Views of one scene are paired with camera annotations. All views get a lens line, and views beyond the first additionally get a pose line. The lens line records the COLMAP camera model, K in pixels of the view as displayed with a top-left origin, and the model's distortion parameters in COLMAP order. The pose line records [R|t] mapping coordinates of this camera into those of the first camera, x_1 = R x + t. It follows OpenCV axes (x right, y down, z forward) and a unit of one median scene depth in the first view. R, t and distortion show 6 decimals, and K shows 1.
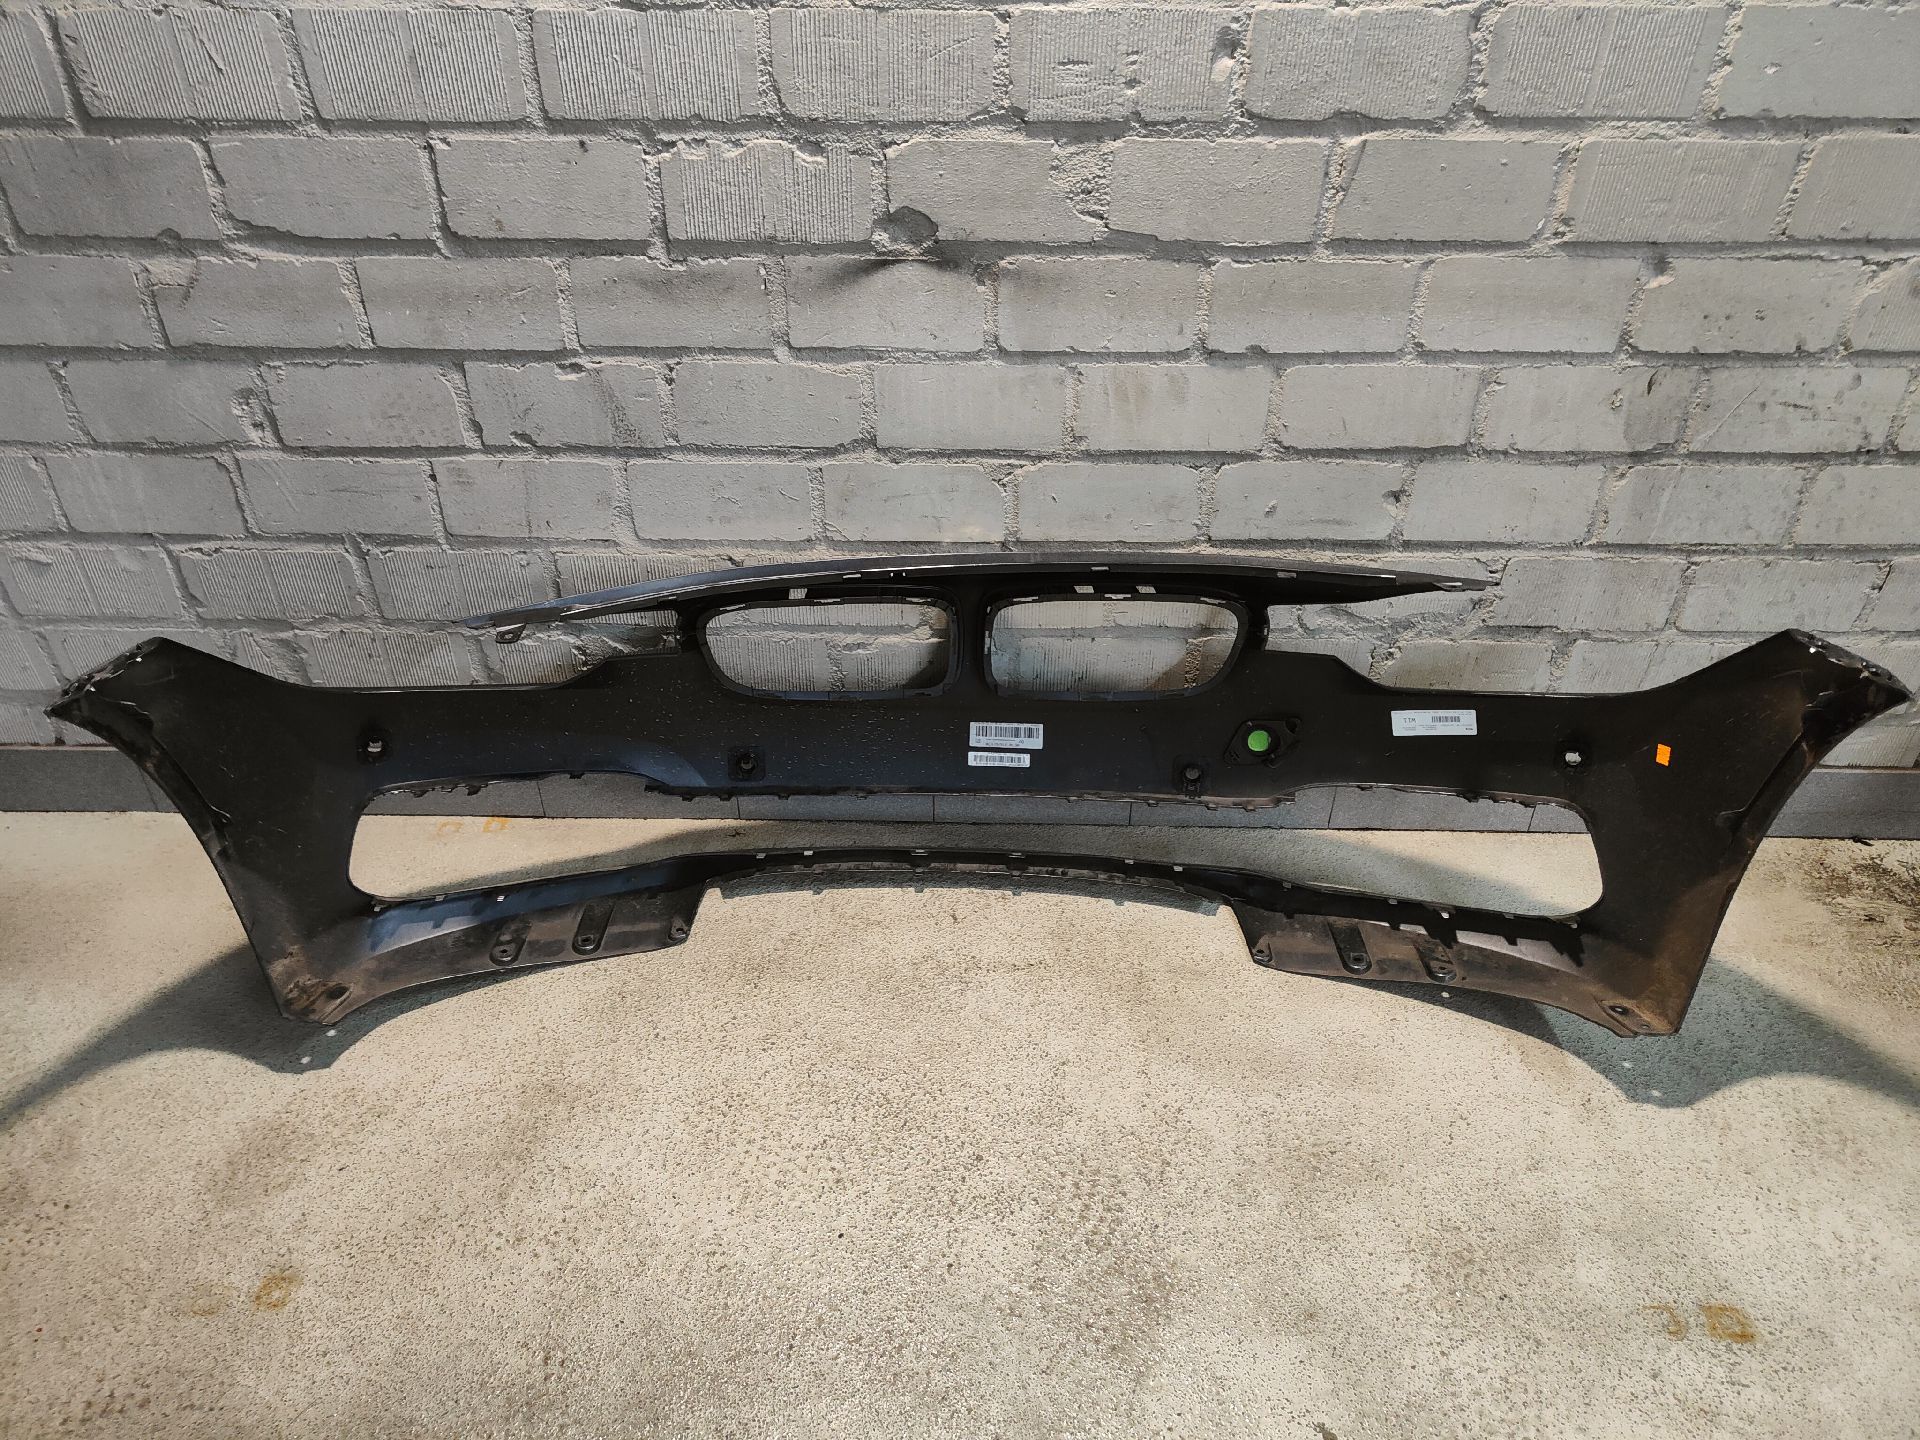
lens RADIAL K [[1333.7, 0, 958.3], [0, 1333.7, 717.4], [0, 0, 1]] dist [0.001514, 0.002709]
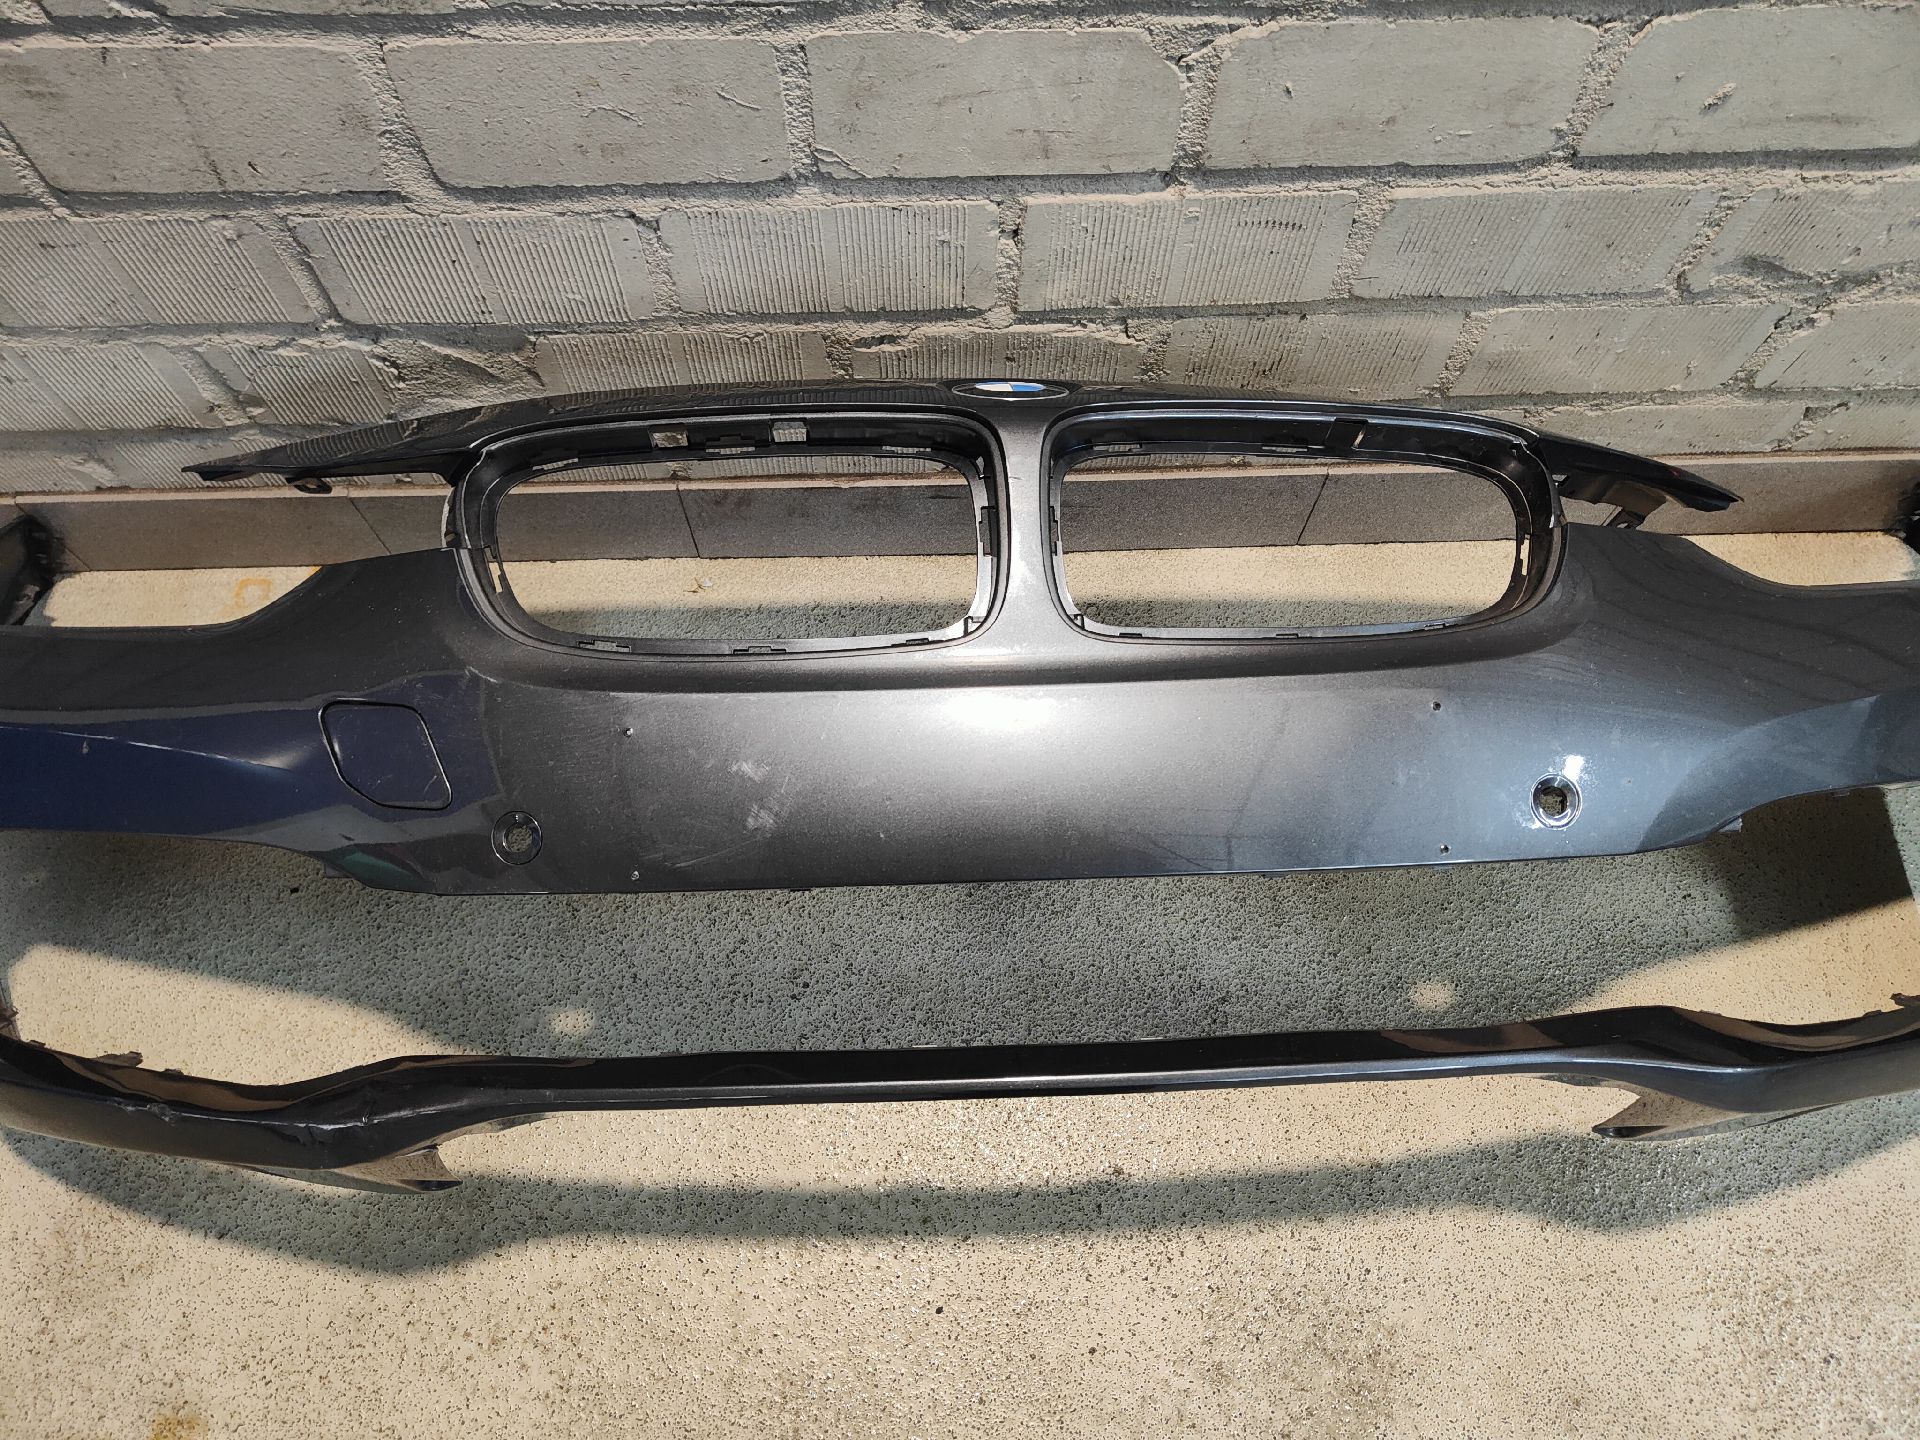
lens RADIAL K [[1333.7, 0, 950.5], [0, 1333.7, 733.1], [0, 0, 1]] dist [0.001514, 0.002709]
pose [[0.998678, -0.044770, 0.025242, -0.075709], [0.024582, 0.847397, 0.530391, -0.234154], [-0.045135, -0.529070, 0.847377, 0.483169]]
